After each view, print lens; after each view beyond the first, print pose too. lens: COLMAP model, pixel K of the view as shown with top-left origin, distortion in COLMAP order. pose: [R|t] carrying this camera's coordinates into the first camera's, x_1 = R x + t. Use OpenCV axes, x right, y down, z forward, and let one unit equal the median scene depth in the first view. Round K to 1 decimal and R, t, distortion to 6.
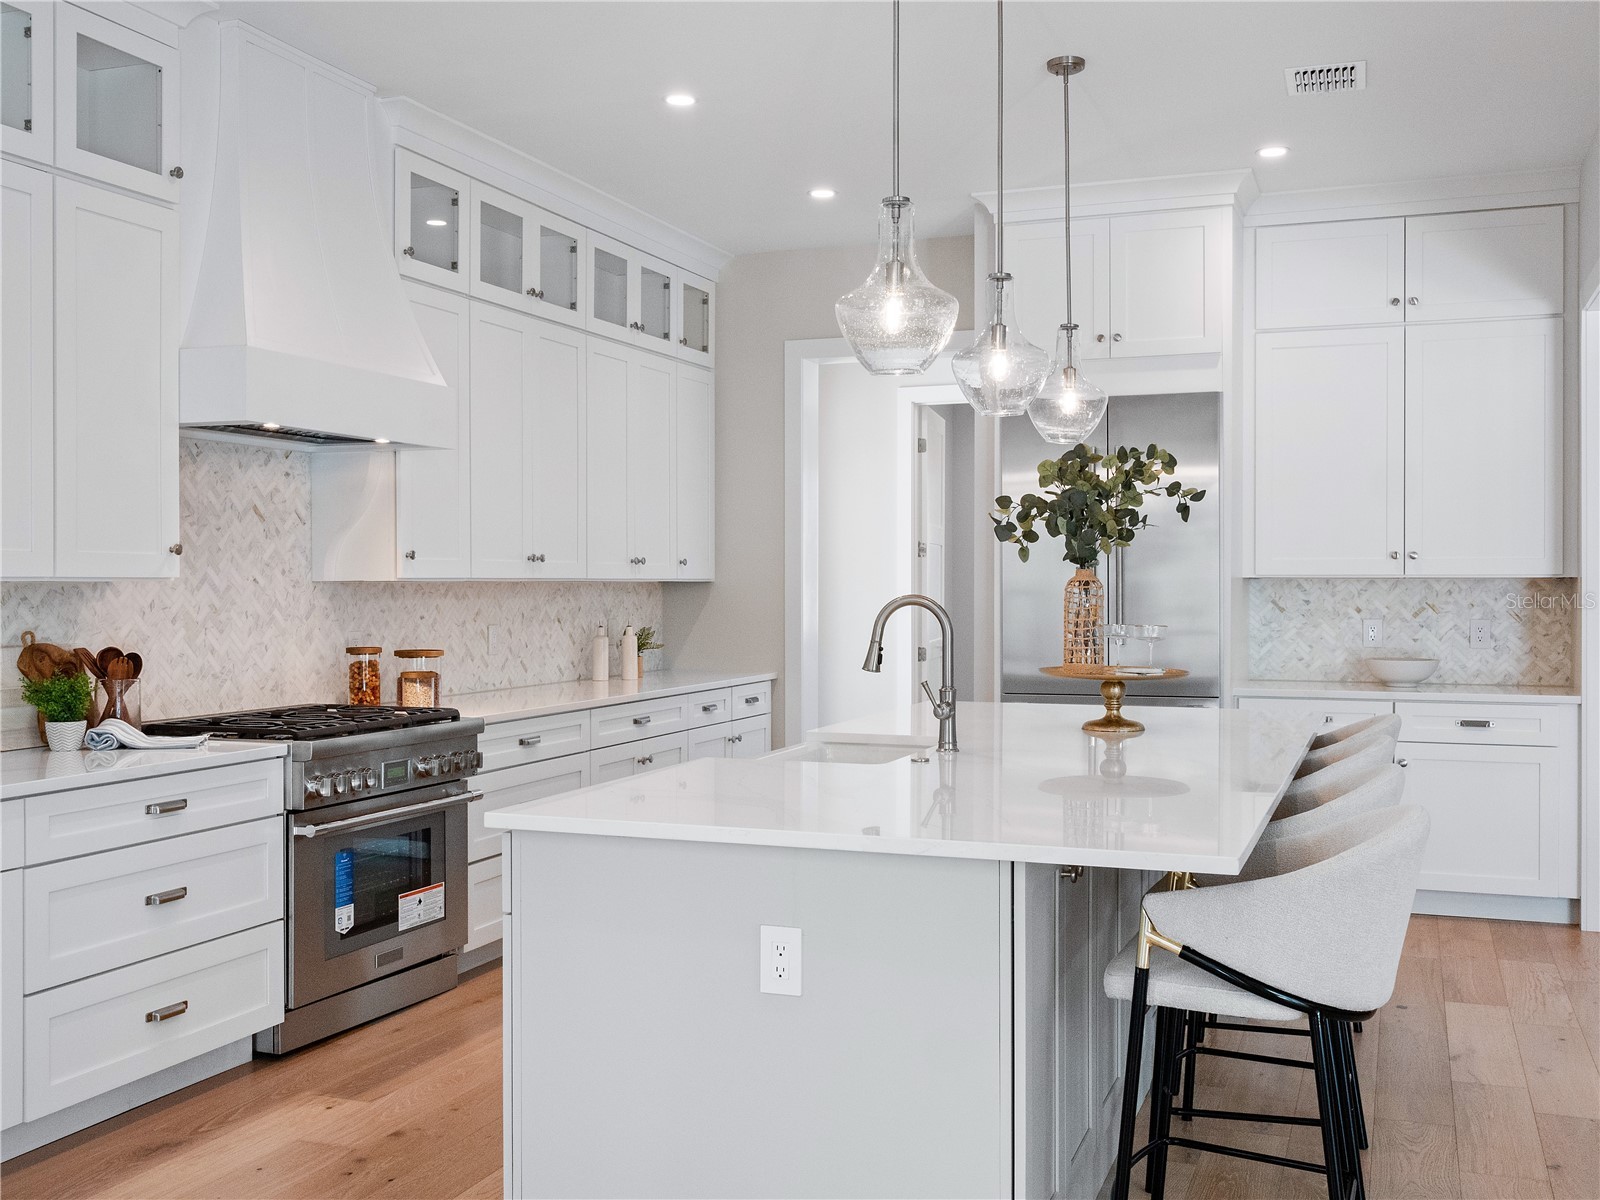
lens RADIAL K [[1609.4, 0, 801.9], [0, 1609.4, 595.4], [0, 0, 1]] dist [0.010958, -0.011357]
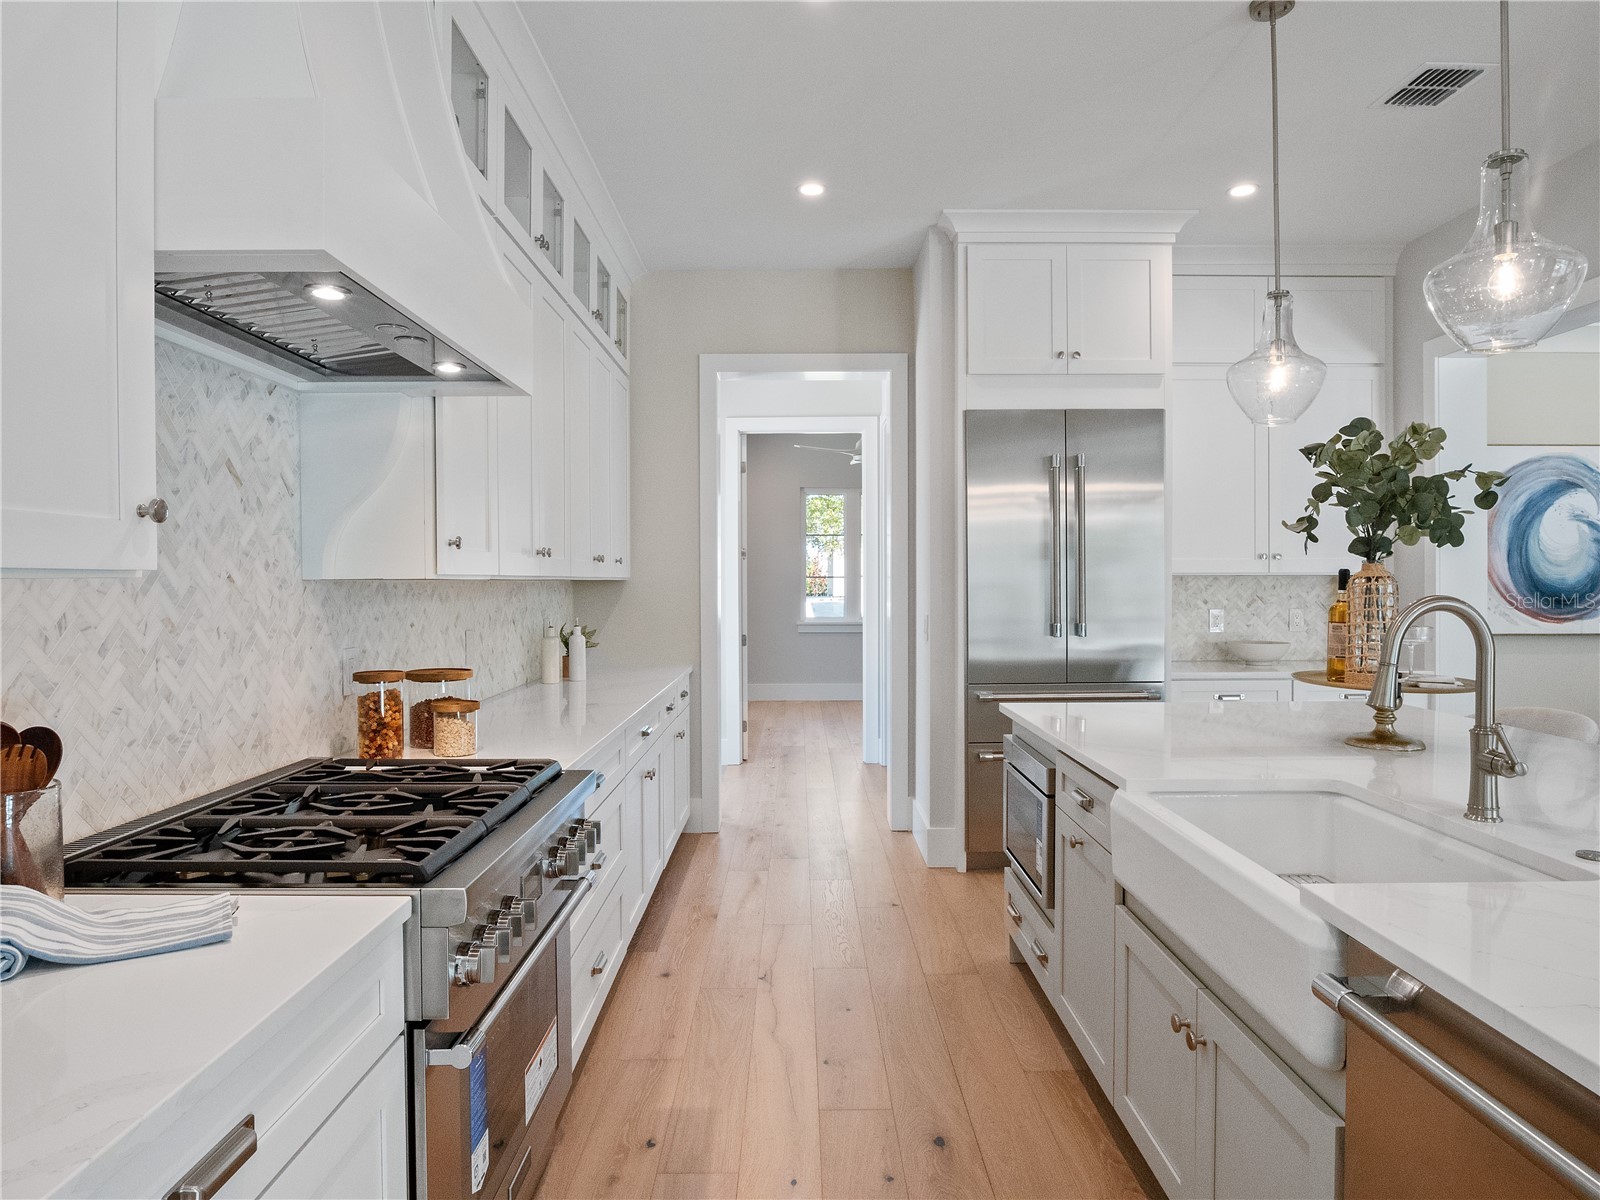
lens RADIAL K [[964.7, 0, 799.7], [0, 964.7, 592.9], [0, 0, 1]] dist [-0.020909, 0.001989]
pose [[0.934908, -0.007123, 0.354819, -0.265998], [0.005810, 0.999972, 0.004765, -0.003961], [-0.354843, -0.002394, 0.934923, 0.573568]]
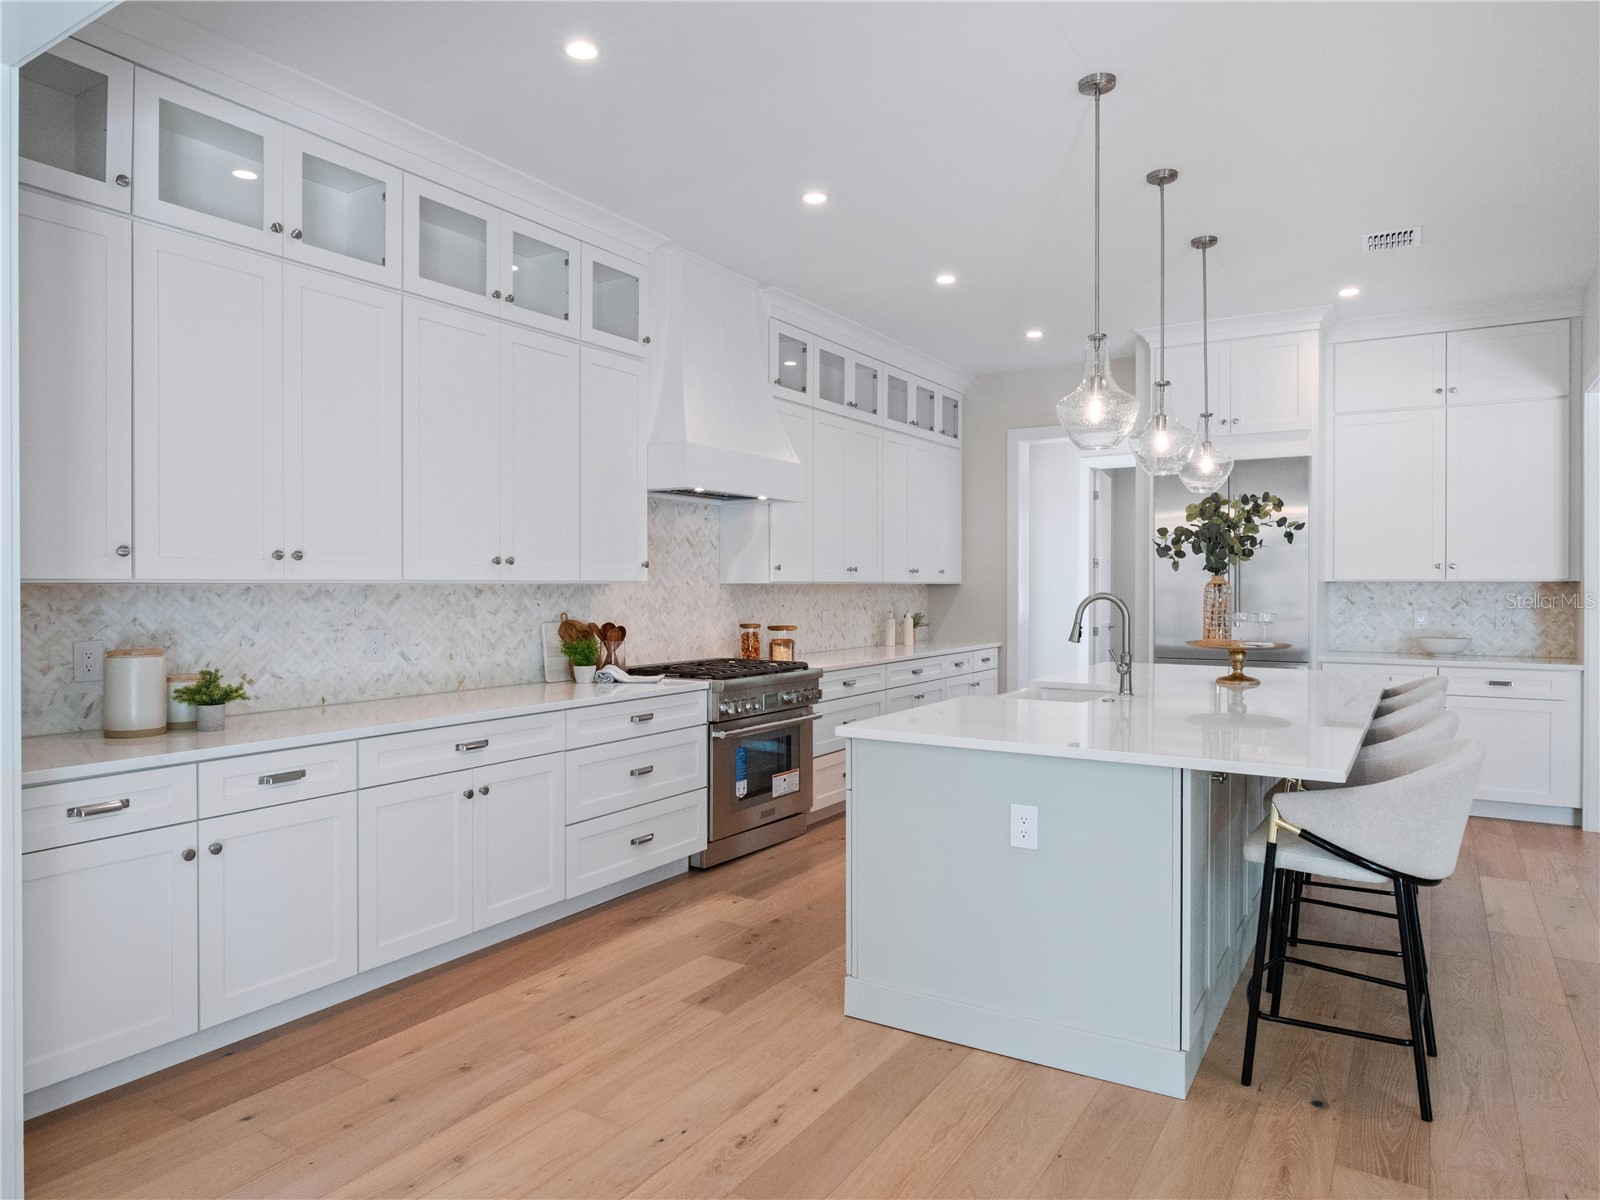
lens RADIAL K [[1013.6, 0, 804.2], [0, 1013.6, 595.1], [0, 0, 1]] dist [-0.008636, 0.002845]
pose [[0.980692, 0.002772, -0.195537, -0.017035], [-0.002296, 0.999994, 0.002663, 0.000080], [0.195543, -0.002163, 0.980693, -0.002635]]
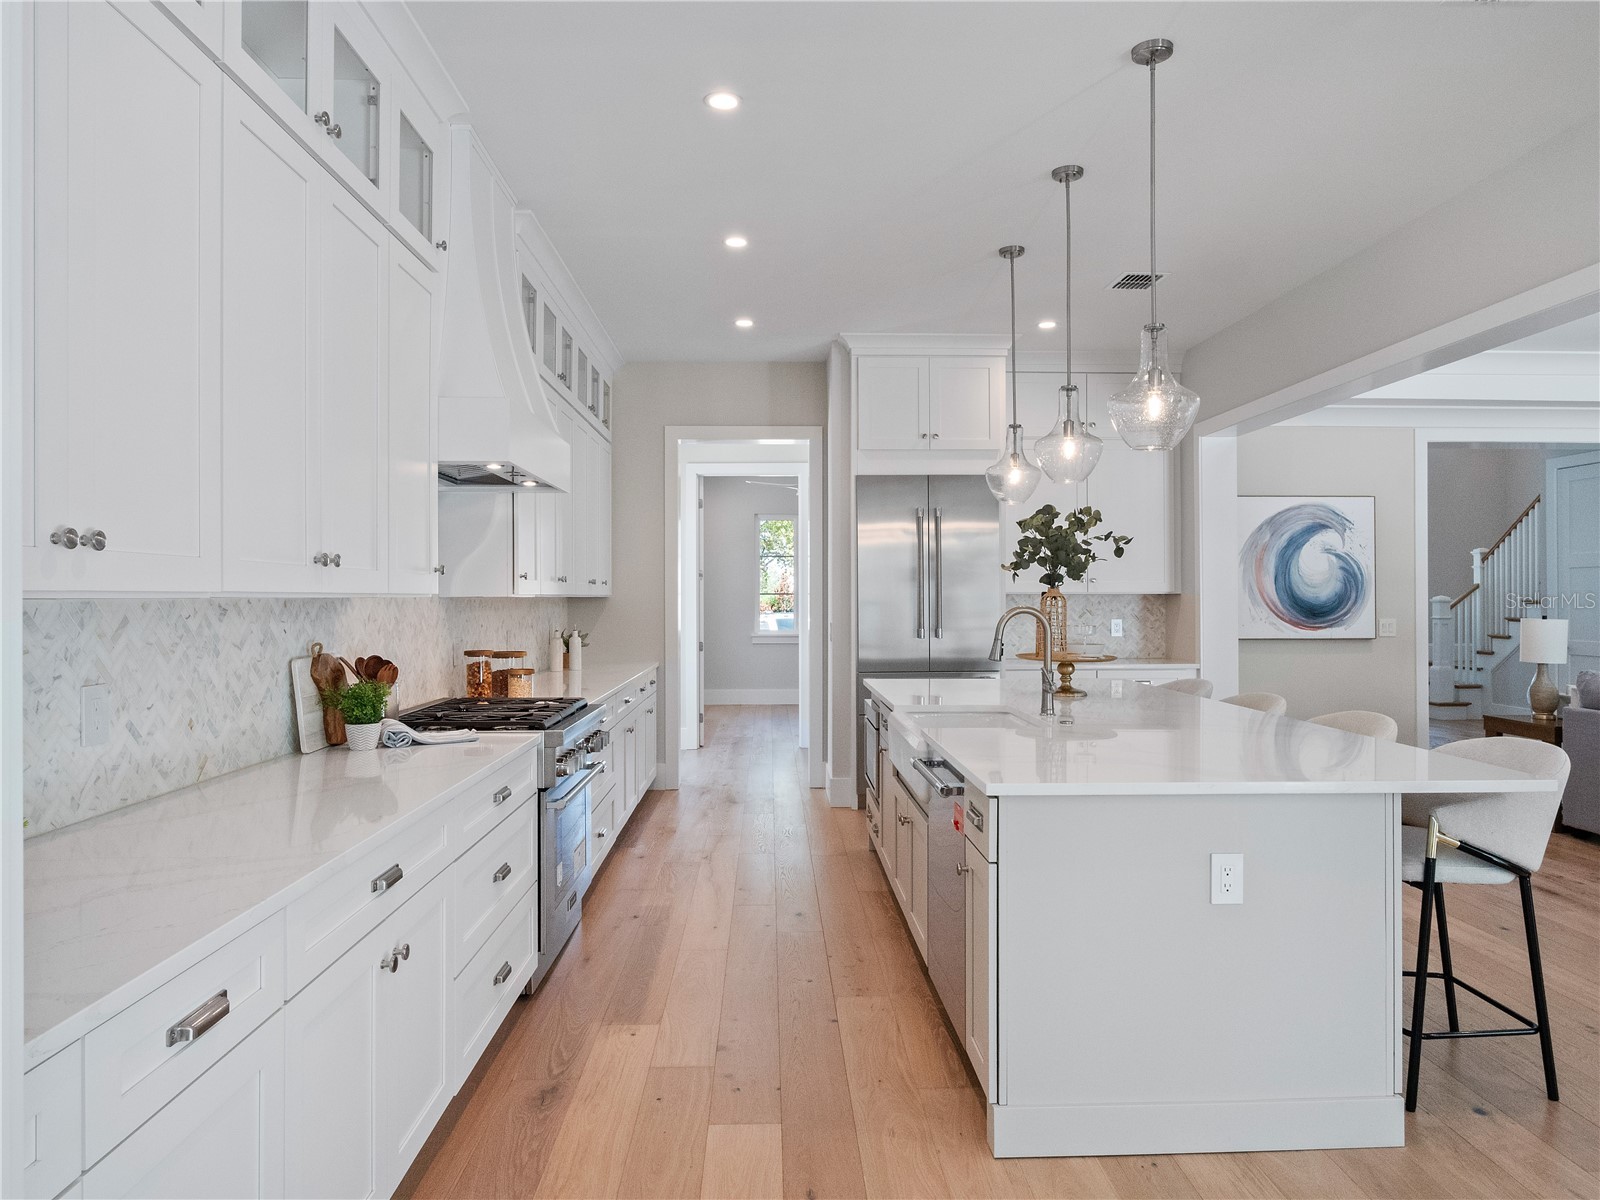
lens RADIAL K [[1032.7, 0, 800.6], [0, 1032.7, 594.9], [0, 0, 1]] dist [-0.003697, 0.000452]
pose [[0.924327, -0.000503, 0.381602, -0.370215], [0.004344, 0.999948, -0.009204, -0.002224], [-0.381577, 0.010165, 0.924281, 0.185830]]
